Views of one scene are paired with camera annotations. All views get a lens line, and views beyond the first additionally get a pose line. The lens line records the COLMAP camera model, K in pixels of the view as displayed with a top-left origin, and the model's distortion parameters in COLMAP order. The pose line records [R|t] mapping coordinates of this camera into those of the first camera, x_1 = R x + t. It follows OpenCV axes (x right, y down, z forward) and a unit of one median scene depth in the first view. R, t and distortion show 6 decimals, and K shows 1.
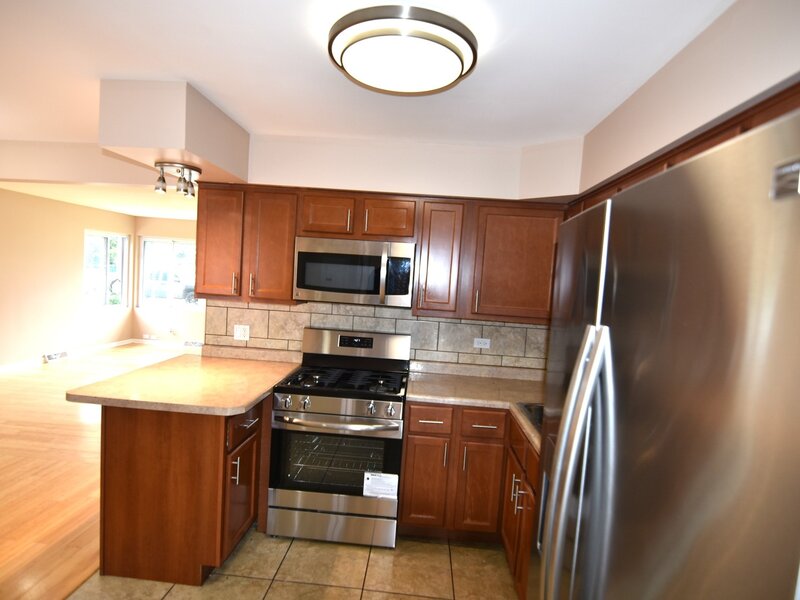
lens RADIAL K [[436.6, 0, 399.4], [0, 436.6, 302.4], [0, 0, 1]] dist [-0.008444, -0.011246]
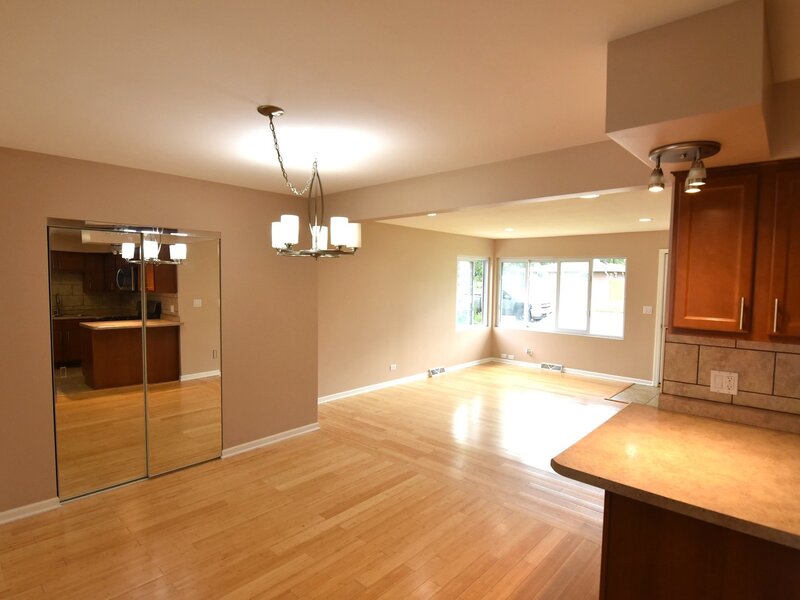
lens RADIAL K [[436.6, 0, 399.4], [0, 436.6, 303.9], [0, 0, 1]] dist [-0.008444, -0.011246]
pose [[0.772607, -0.015988, -0.634683, -0.331015], [-0.003048, 0.999578, -0.028891, -0.034615], [0.634877, 0.024256, 0.772232, 0.145316]]
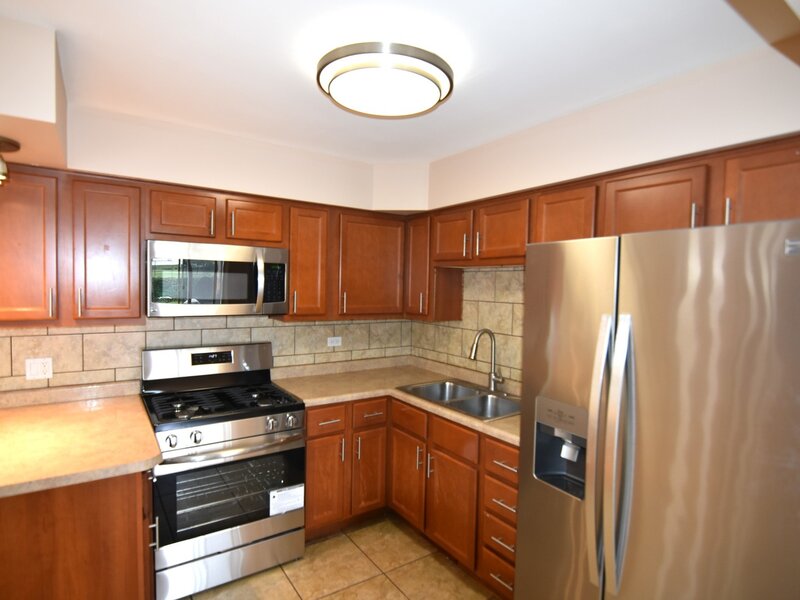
lens RADIAL K [[436.6, 0, 398.9], [0, 436.6, 303.7], [0, 0, 1]] dist [-0.008444, -0.011246]
pose [[0.791623, -0.074471, 0.606454, -0.323579], [0.065884, 0.997161, 0.036449, -0.026730], [-0.607447, 0.011101, 0.794283, 0.059499]]
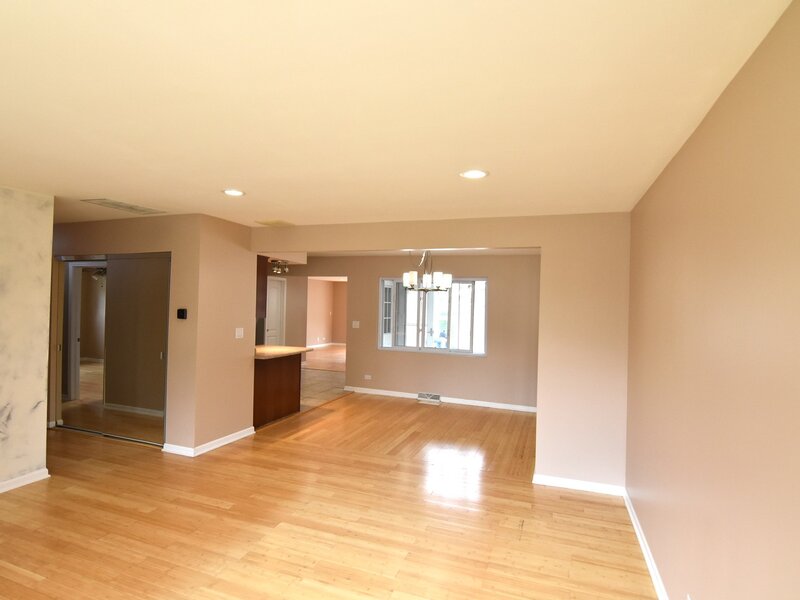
lens RADIAL K [[436.6, 0, 393.8], [0, 436.6, 301.5], [0, 0, 1]] dist [-0.008444, -0.011246]
pose [[-0.950627, -0.082160, 0.299262, -1.464618], [-0.064370, 0.995549, 0.068843, -0.233750], [-0.303586, 0.046180, -0.951684, 2.468519]]
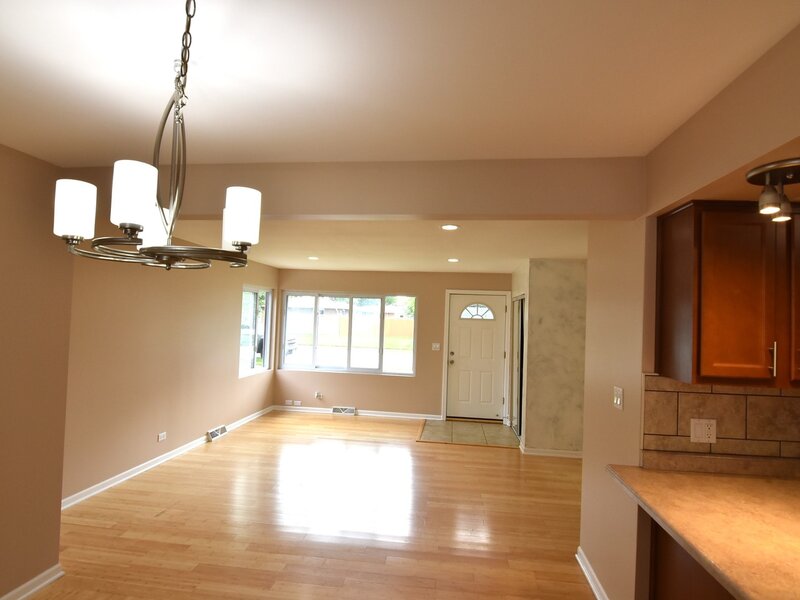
lens RADIAL K [[436.6, 0, 400.2], [0, 436.6, 301.1], [0, 0, 1]] dist [-0.008444, -0.011246]
pose [[0.997025, -0.032399, -0.069934, -0.782203], [0.024680, 0.993784, -0.108556, -0.065875], [0.073017, 0.106507, 0.991627, 0.314813]]
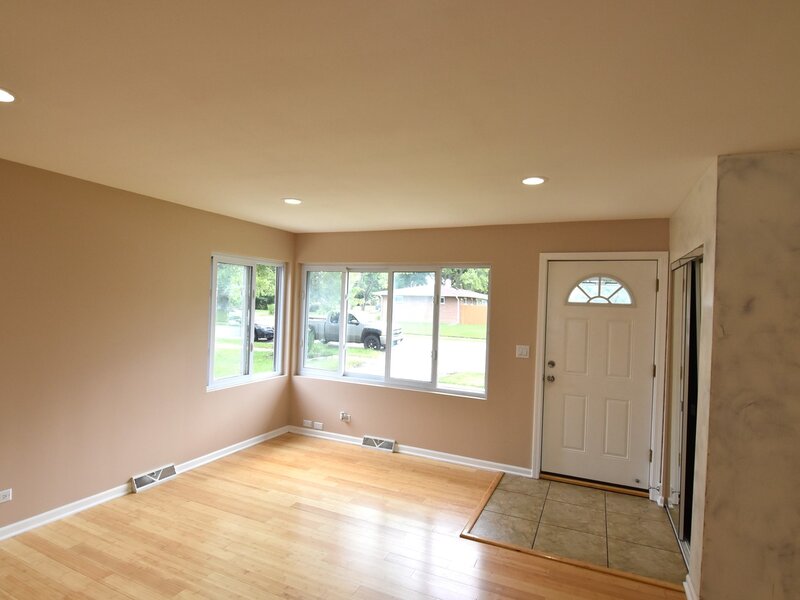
lens RADIAL K [[436.6, 0, 397.7], [0, 436.6, 301.8], [0, 0, 1]] dist [-0.008444, -0.011246]
pose [[0.928959, -0.033302, -0.368682, -0.616943], [0.001568, 0.996290, -0.086043, -0.110109], [0.370180, 0.079352, 0.925565, 1.241411]]
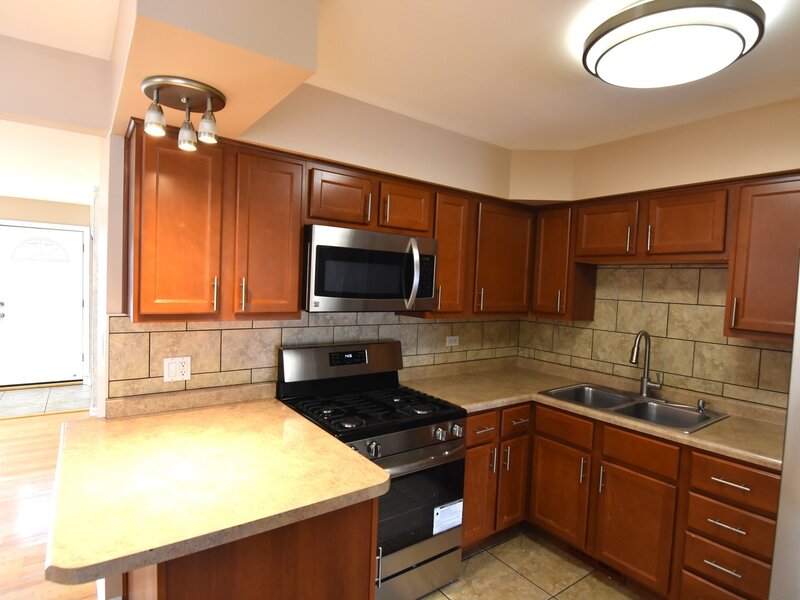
lens RADIAL K [[436.6, 0, 397.9], [0, 436.6, 302.9], [0, 0, 1]] dist [-0.008444, -0.011246]
pose [[0.777488, -0.064889, 0.625541, -0.517240], [0.047298, 0.997879, 0.044726, -0.041878], [-0.627116, -0.005187, 0.778908, 0.308975]]
